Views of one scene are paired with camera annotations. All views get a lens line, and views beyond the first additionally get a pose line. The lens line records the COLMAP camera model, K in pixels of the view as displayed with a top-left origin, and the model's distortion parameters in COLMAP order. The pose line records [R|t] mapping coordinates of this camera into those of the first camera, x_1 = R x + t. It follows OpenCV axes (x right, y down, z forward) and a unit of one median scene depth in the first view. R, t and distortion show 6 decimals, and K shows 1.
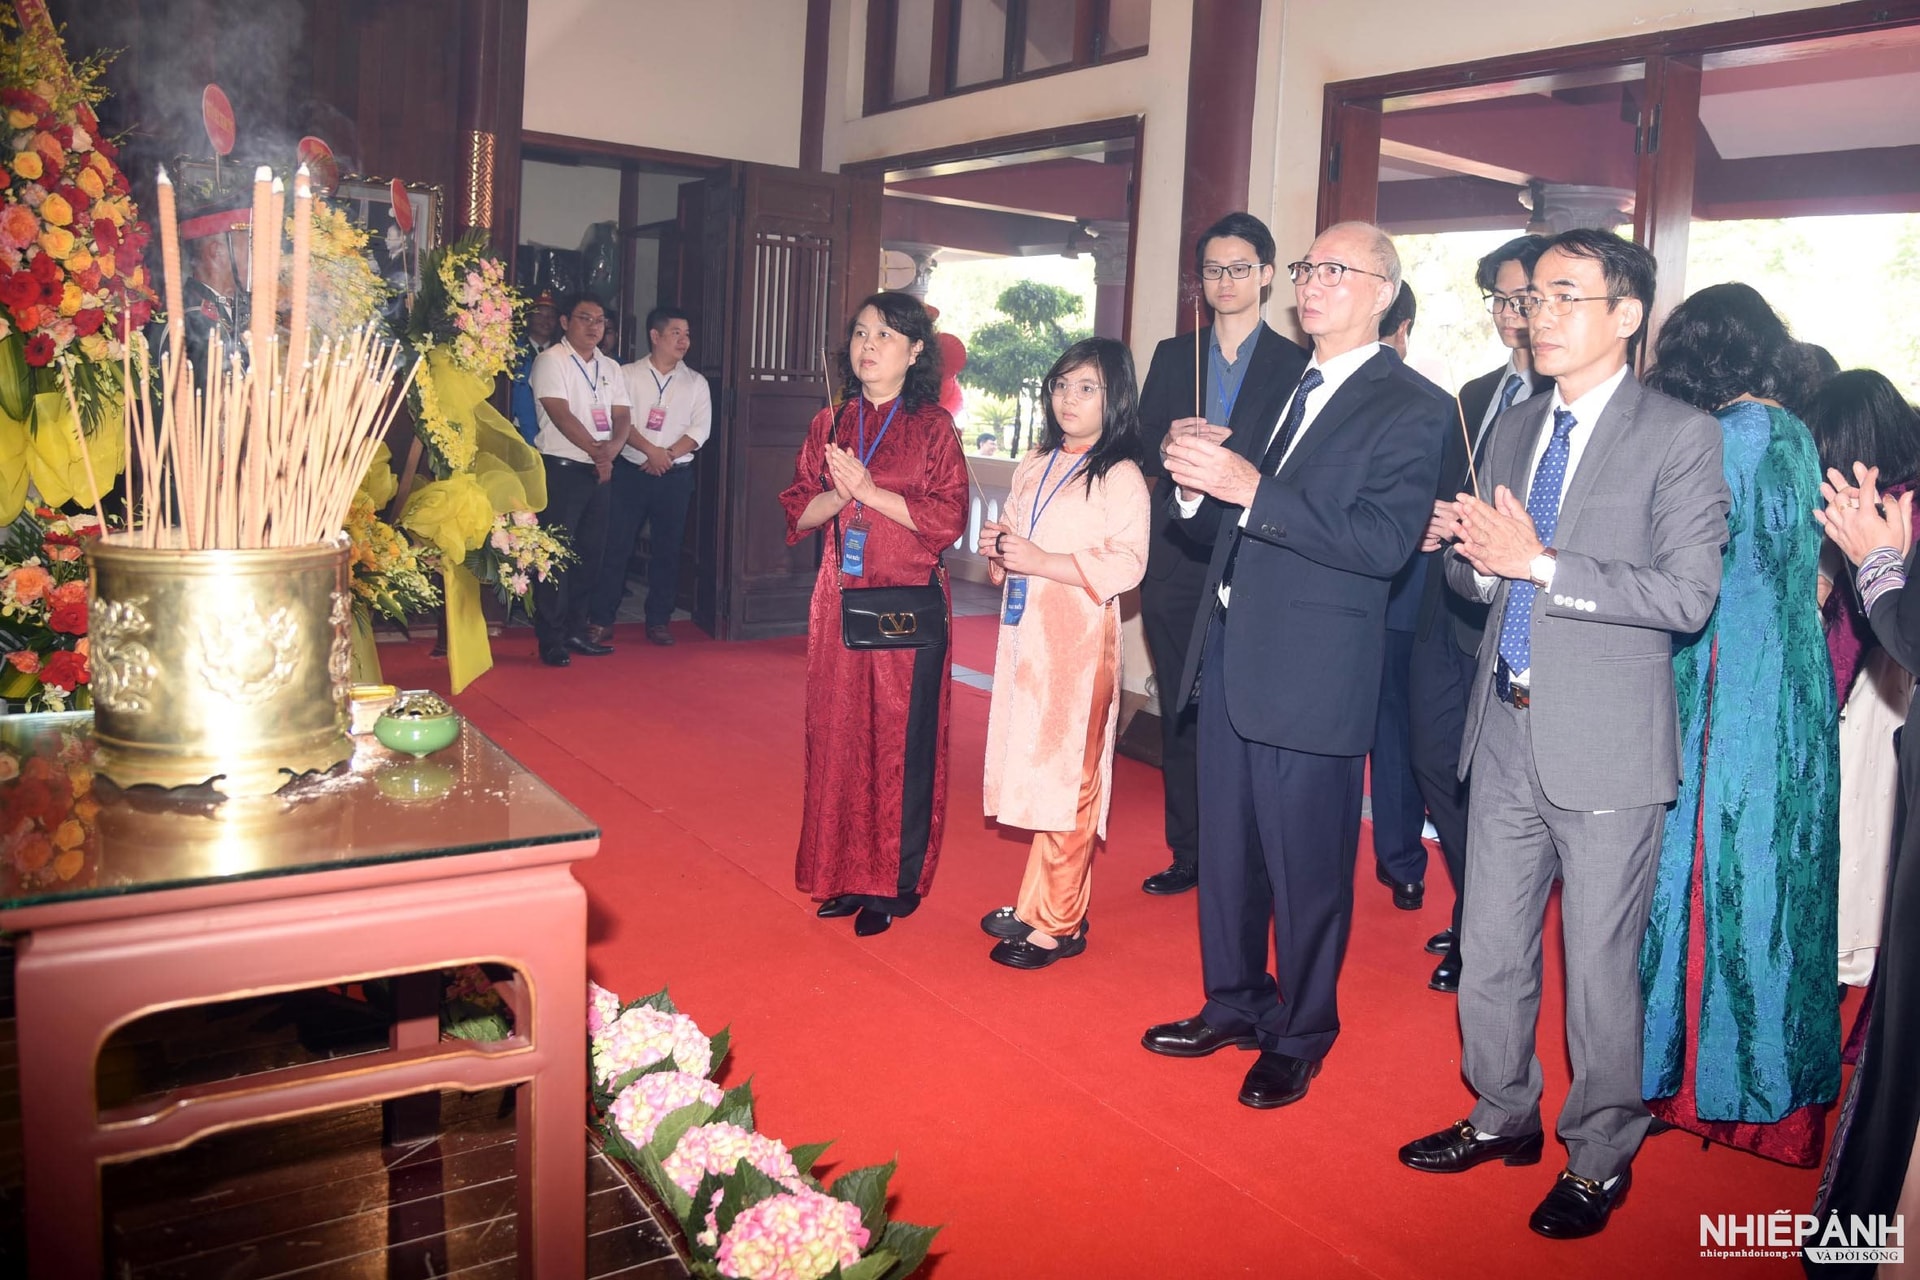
lens RADIAL K [[1510.4, 0, 1104.7], [0, 1510.4, 550.0], [0, 0, 1]] dist [-0.091738, 0.030307]
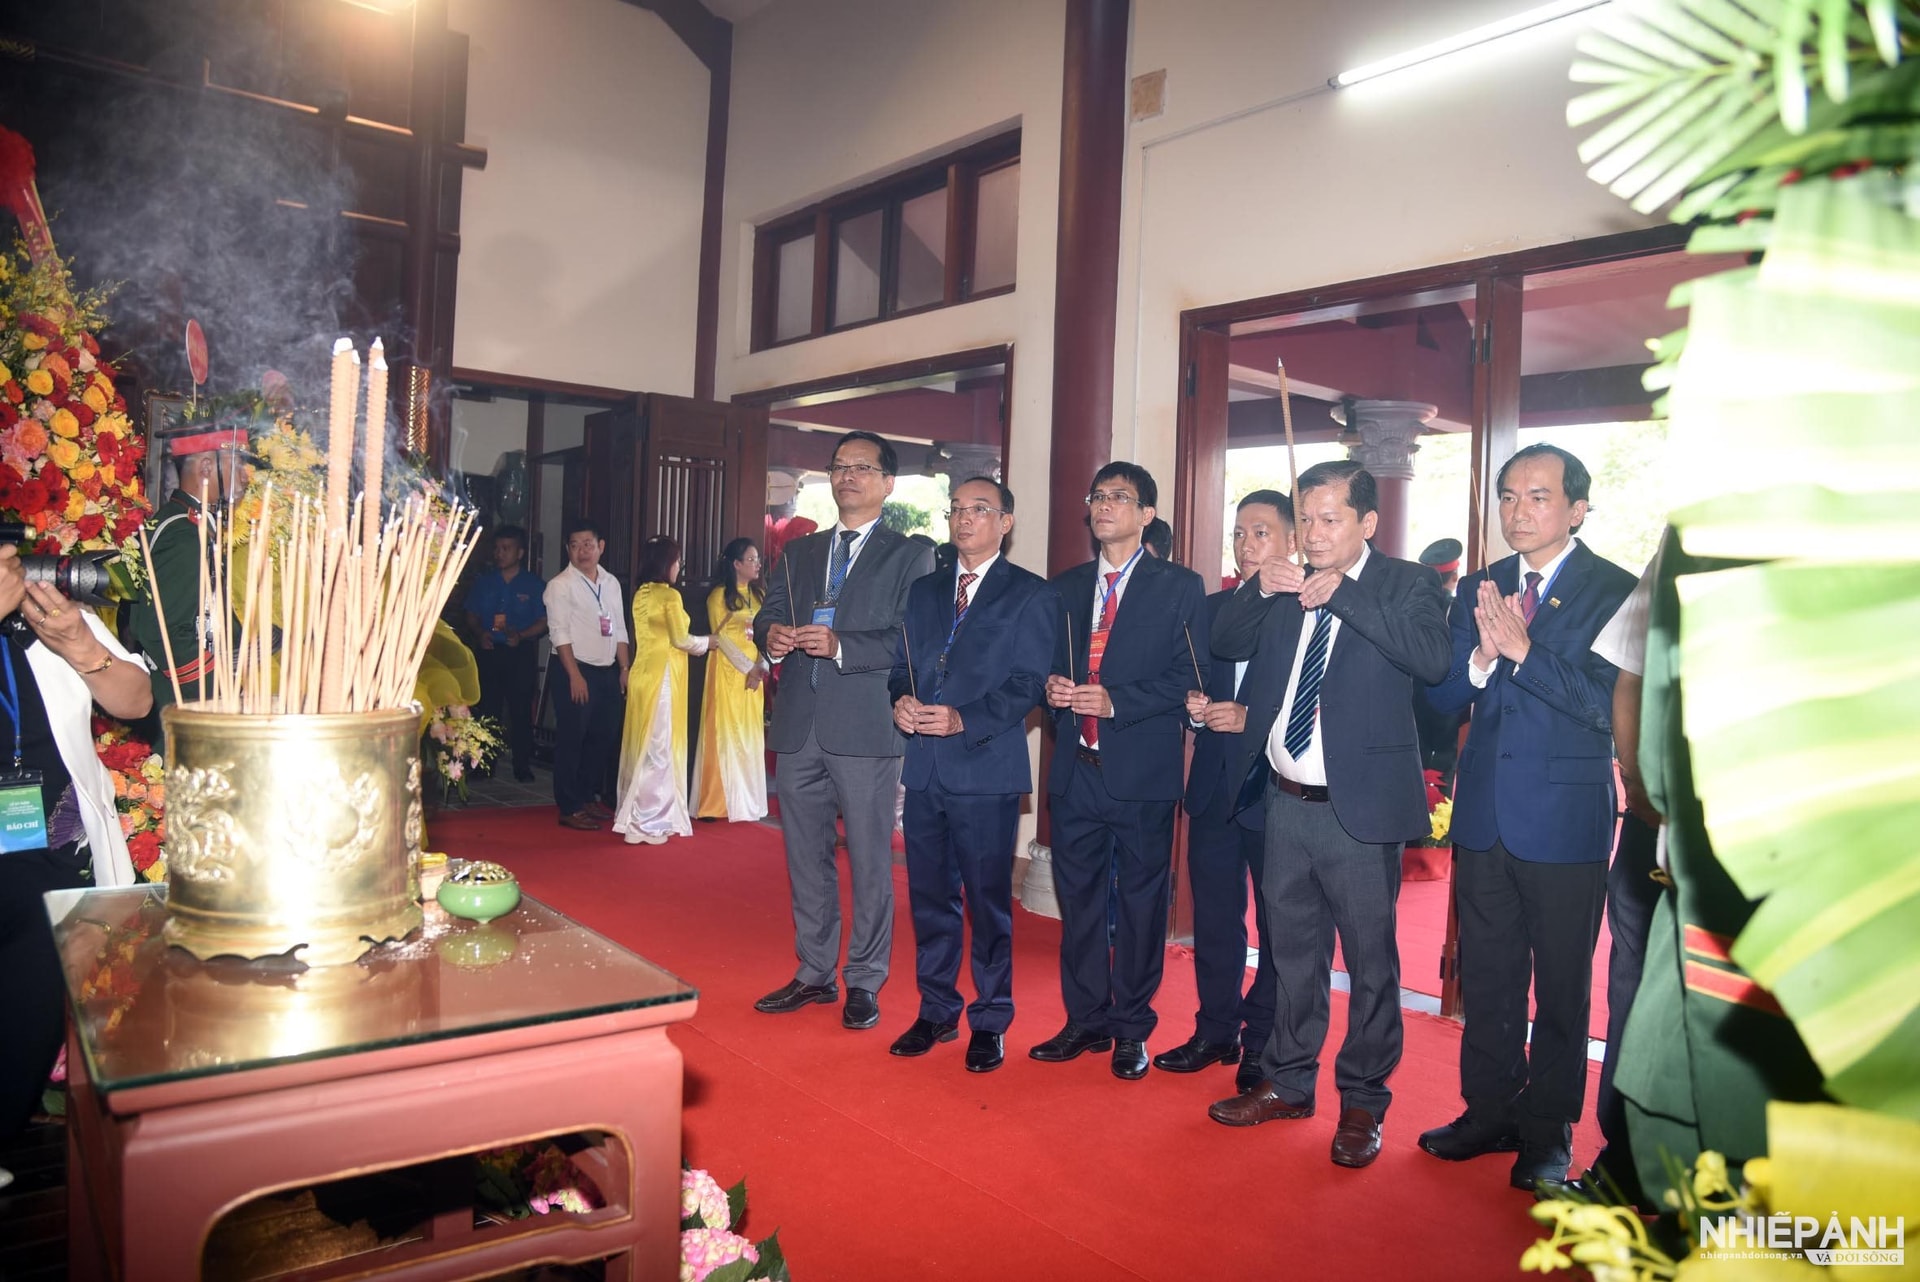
lens RADIAL K [[1312.9, 0, 959.7], [0, 1312.9, 648.0], [0, 0, 1]] dist [-0.086621, 0.021647]
pose [[0.999476, -0.020366, 0.025149, -0.129825], [0.022015, 0.997501, -0.067129, 0.016428], [-0.023719, 0.067648, 0.997427, 0.085543]]
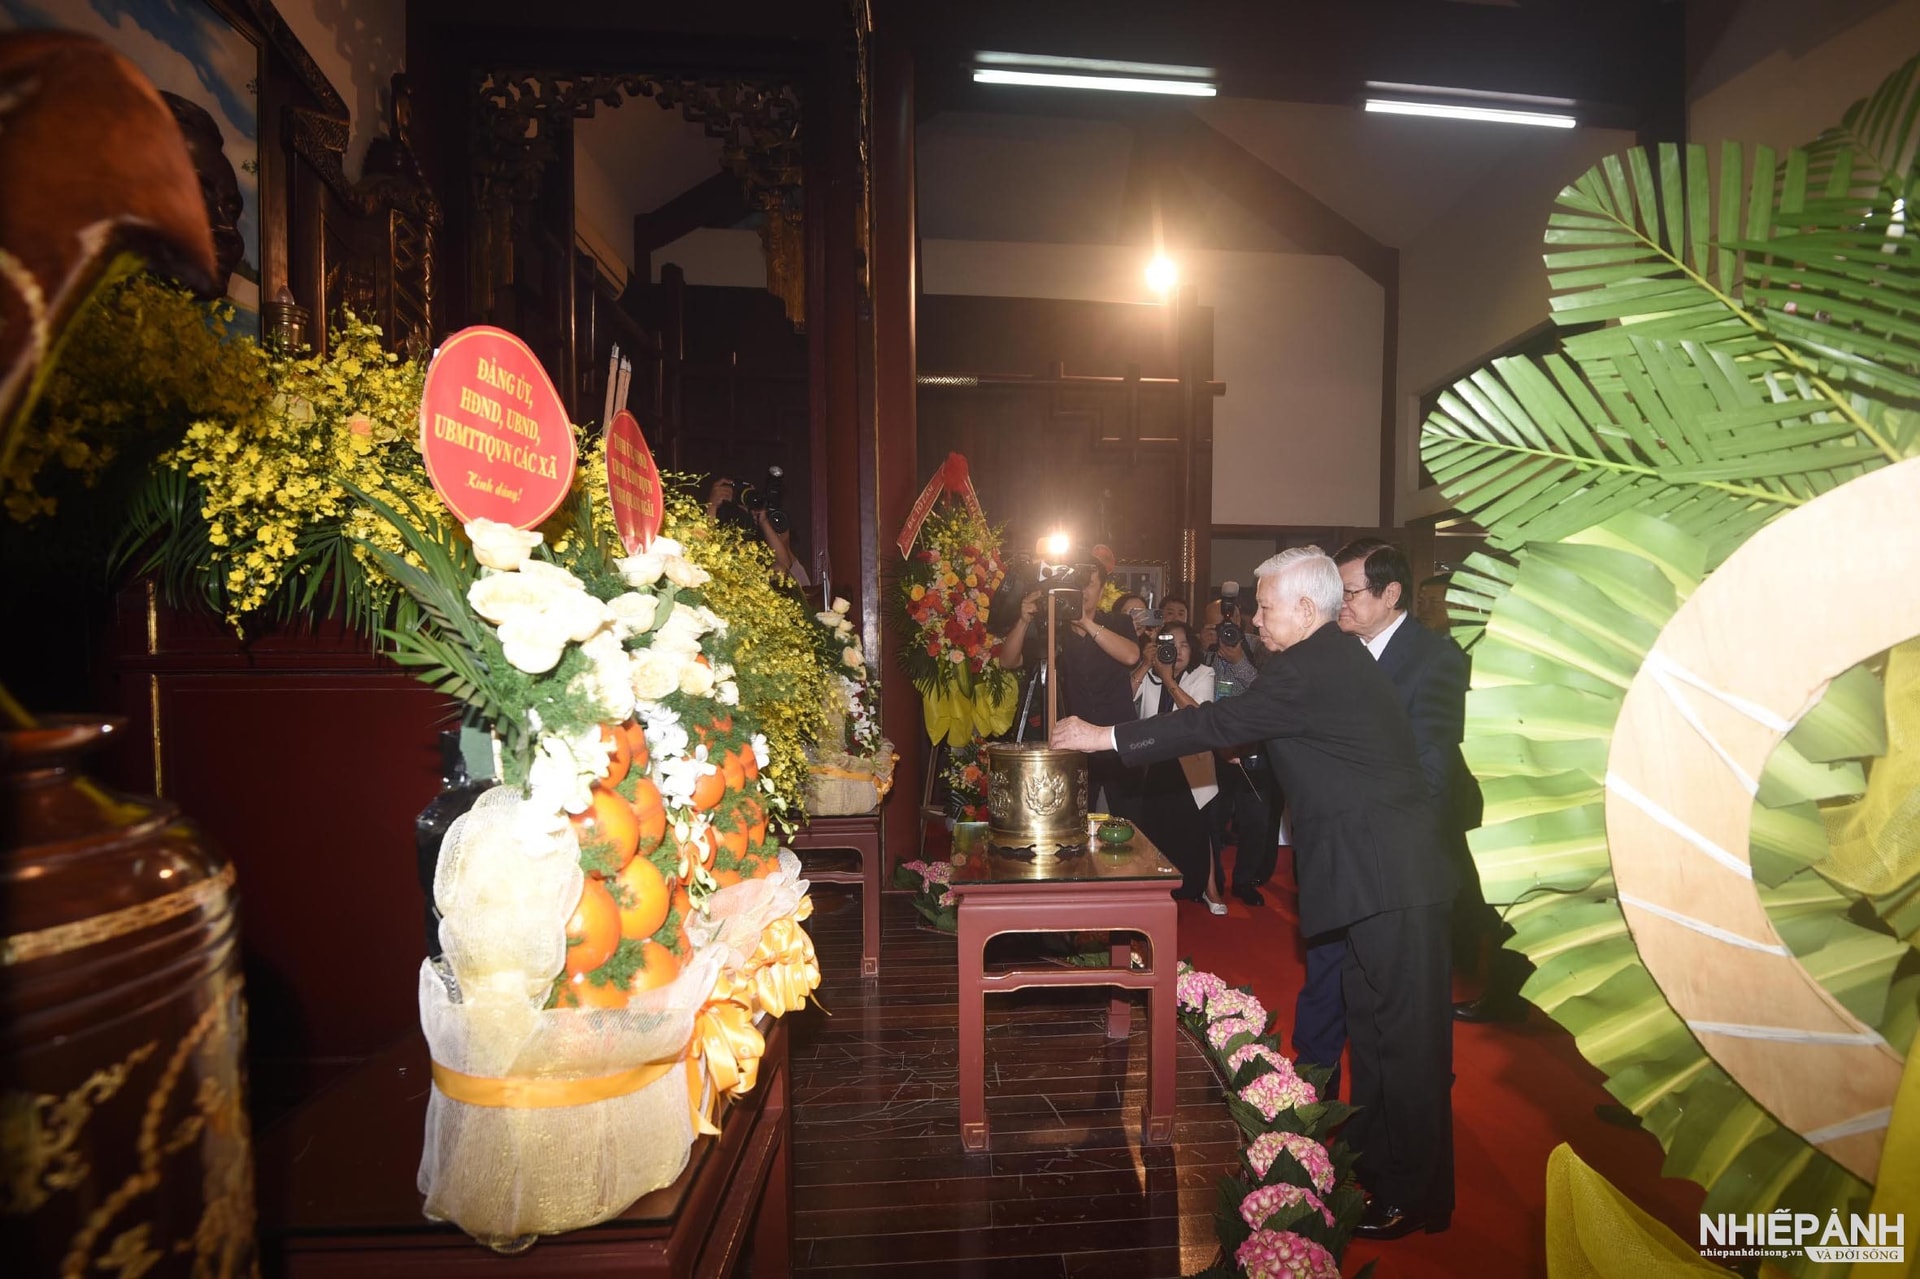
lens RADIAL K [[968.6, 0, 1057.3], [0, 968.6, 708.6], [0, 0, 1]] dist [-0.003263, -0.000242]
pose [[0.848599, -0.028826, -0.528251, 0.195099], [-0.003279, 0.998209, -0.059739, 0.018389], [0.529027, 0.052426, 0.846984, -0.239368]]
